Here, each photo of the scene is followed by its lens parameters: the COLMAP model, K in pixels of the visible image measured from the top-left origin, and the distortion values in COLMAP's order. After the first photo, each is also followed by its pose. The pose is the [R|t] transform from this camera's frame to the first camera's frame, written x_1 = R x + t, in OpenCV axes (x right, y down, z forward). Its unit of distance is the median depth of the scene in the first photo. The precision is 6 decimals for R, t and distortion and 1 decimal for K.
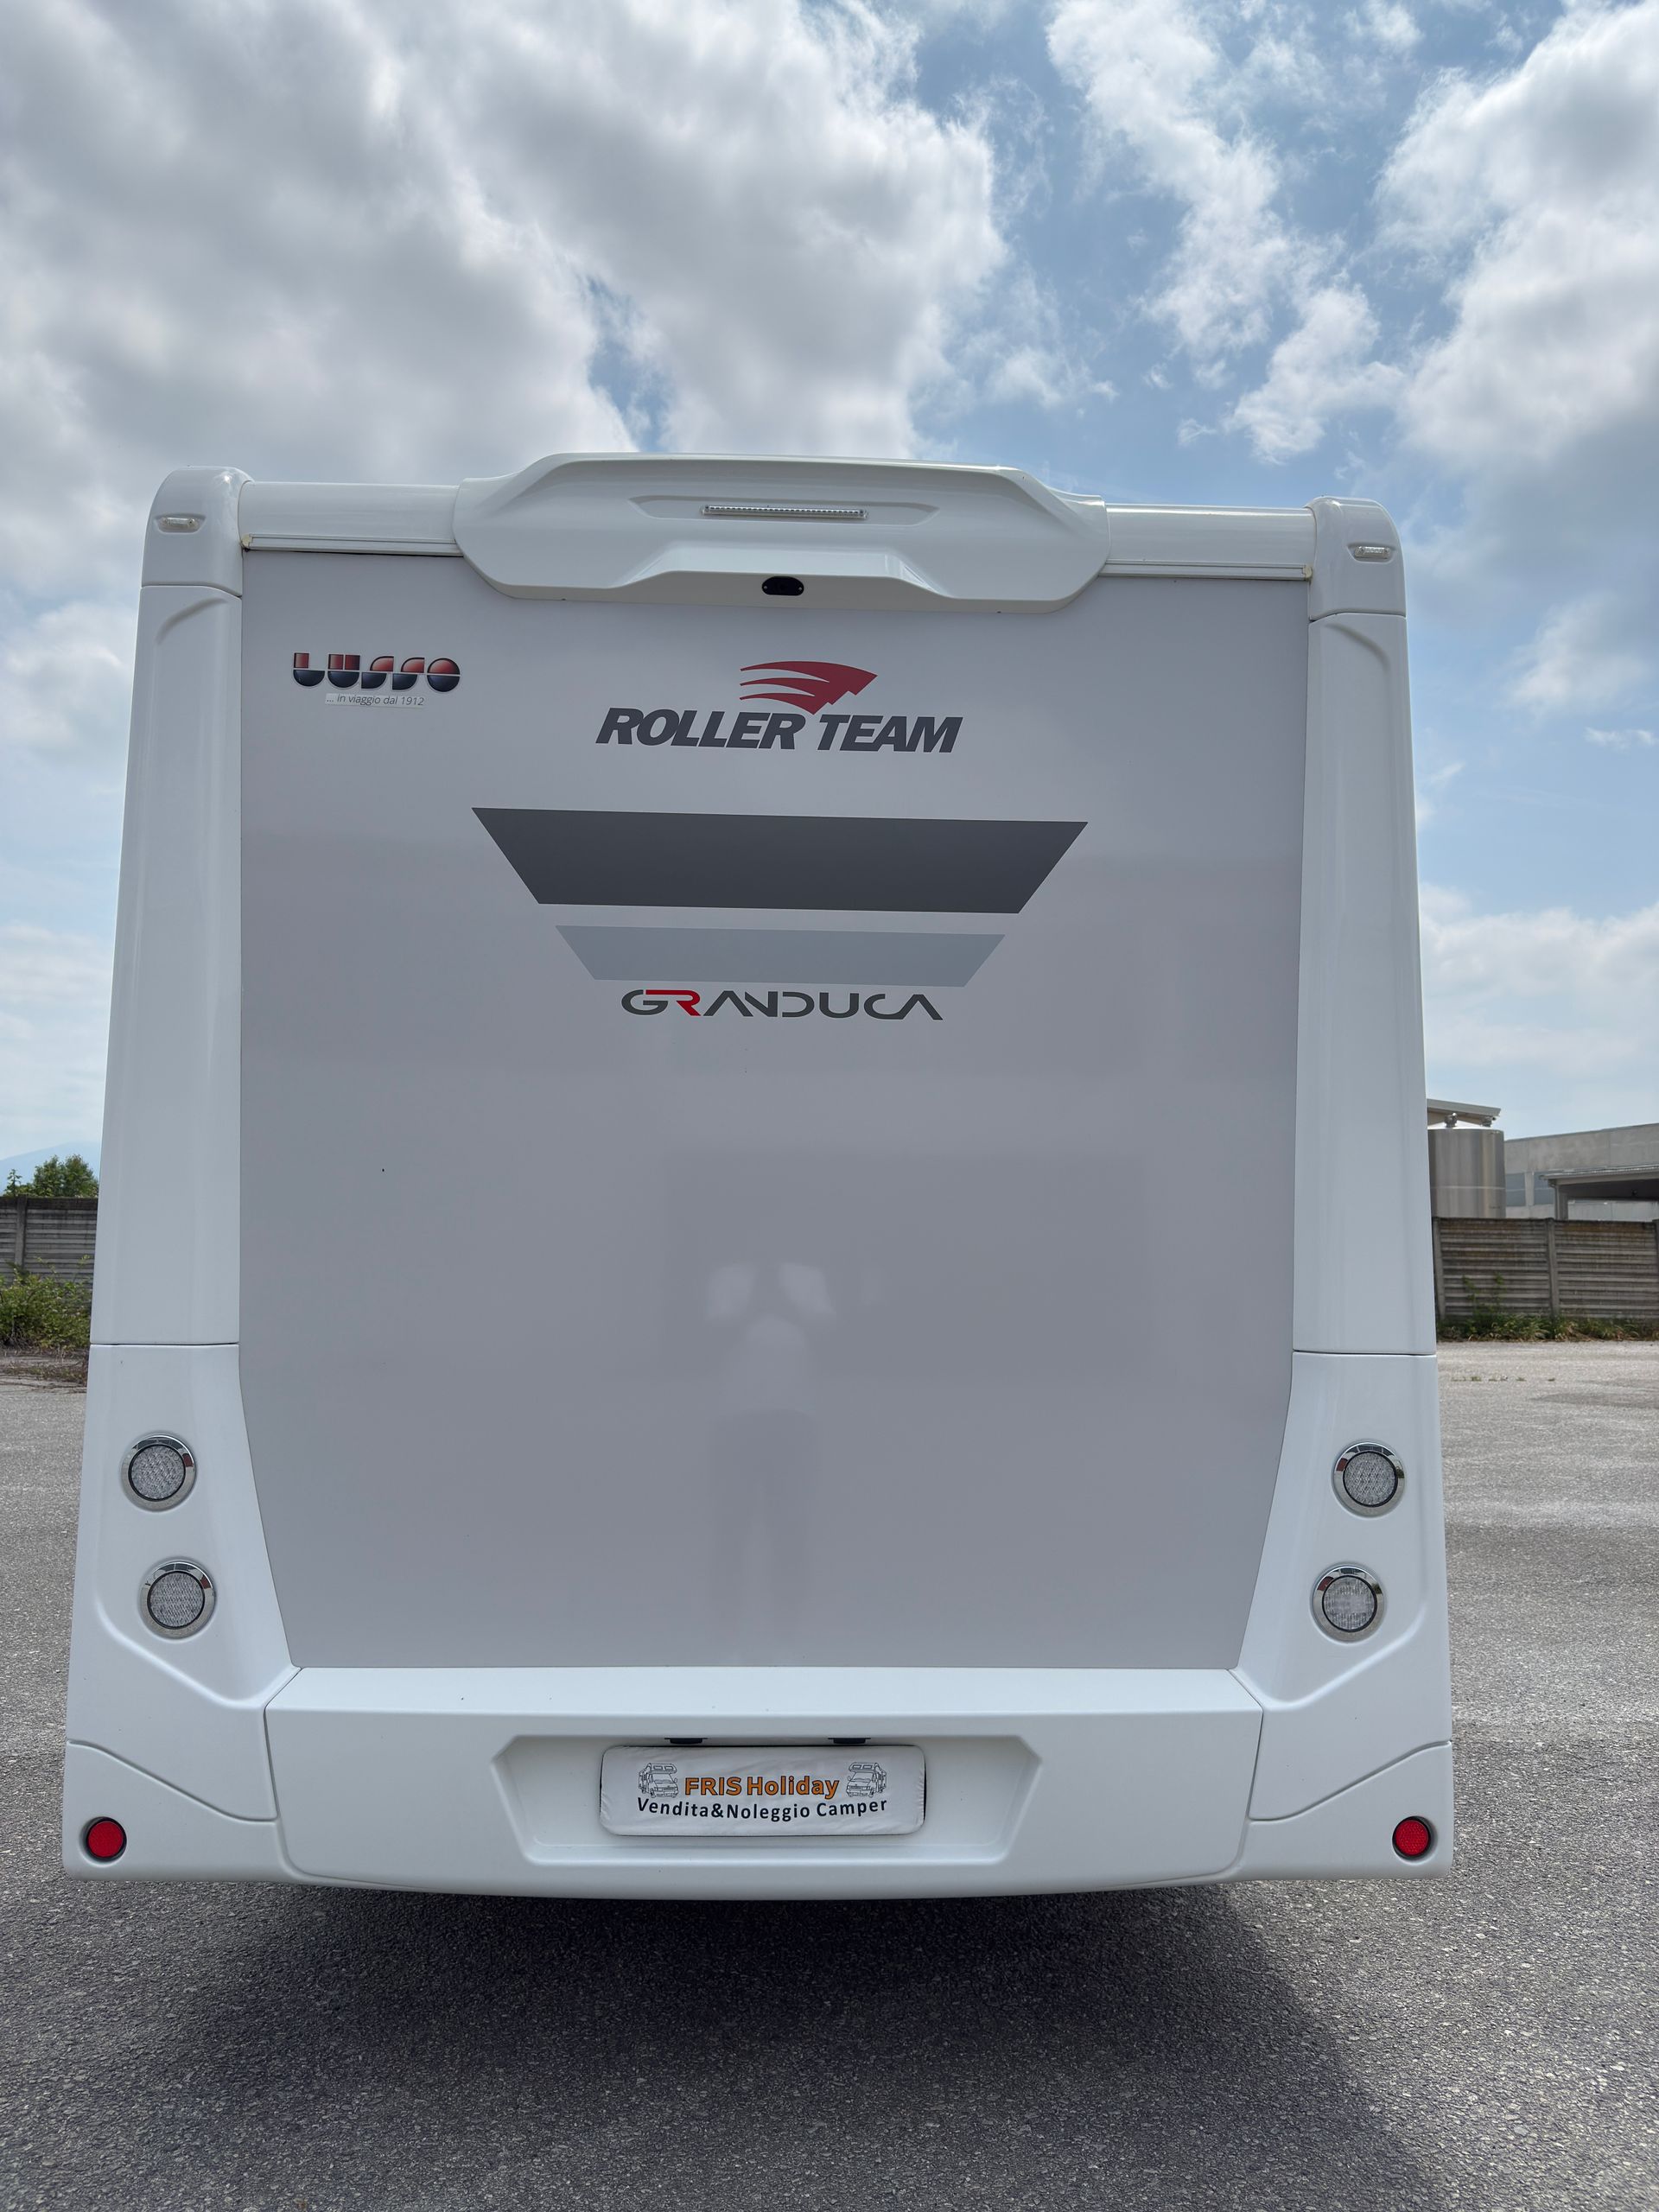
lens RADIAL K [[1564.2, 0, 826.2], [0, 1564.2, 1109.8], [0, 0, 1]] dist [0.043731, -0.055512]
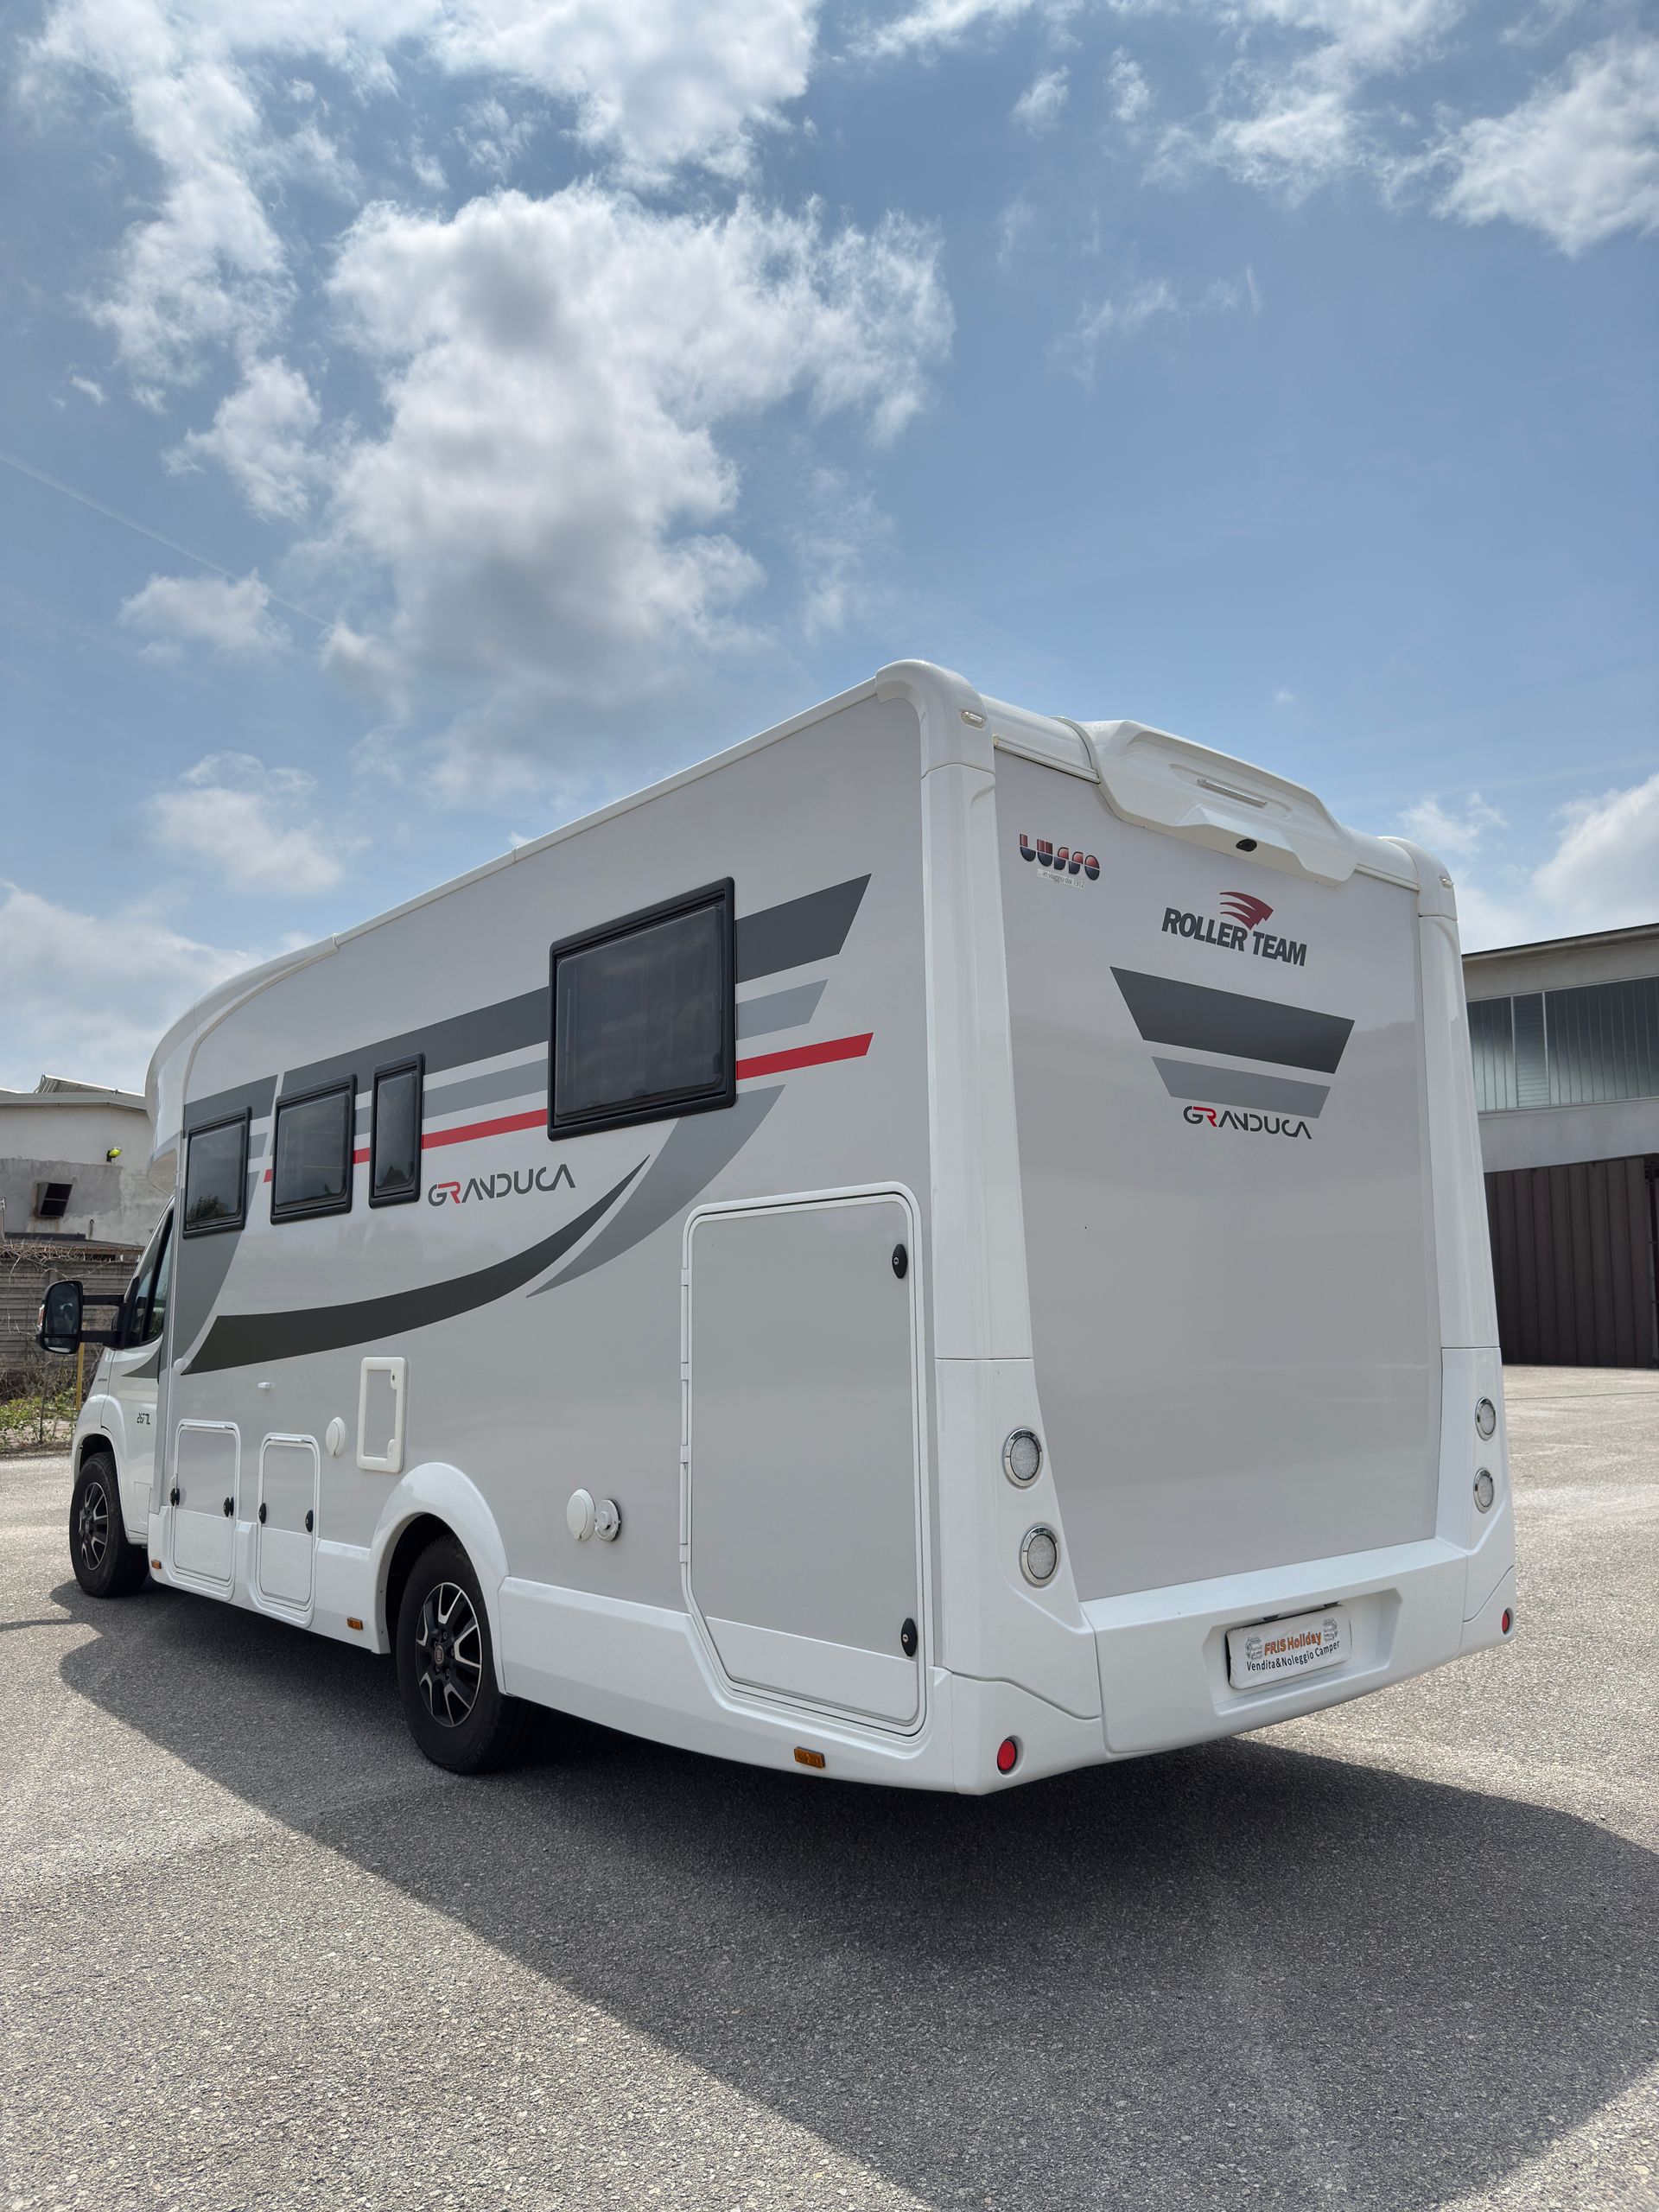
lens RADIAL K [[1564.2, 0, 817.2], [0, 1564.2, 1107.2], [0, 0, 1]] dist [0.043731, -0.055512]
pose [[0.785718, 0.066117, 0.615041, -1.259787], [-0.040895, 0.997648, -0.055004, 0.016938], [-0.617231, 0.018066, 0.786574, 0.076874]]
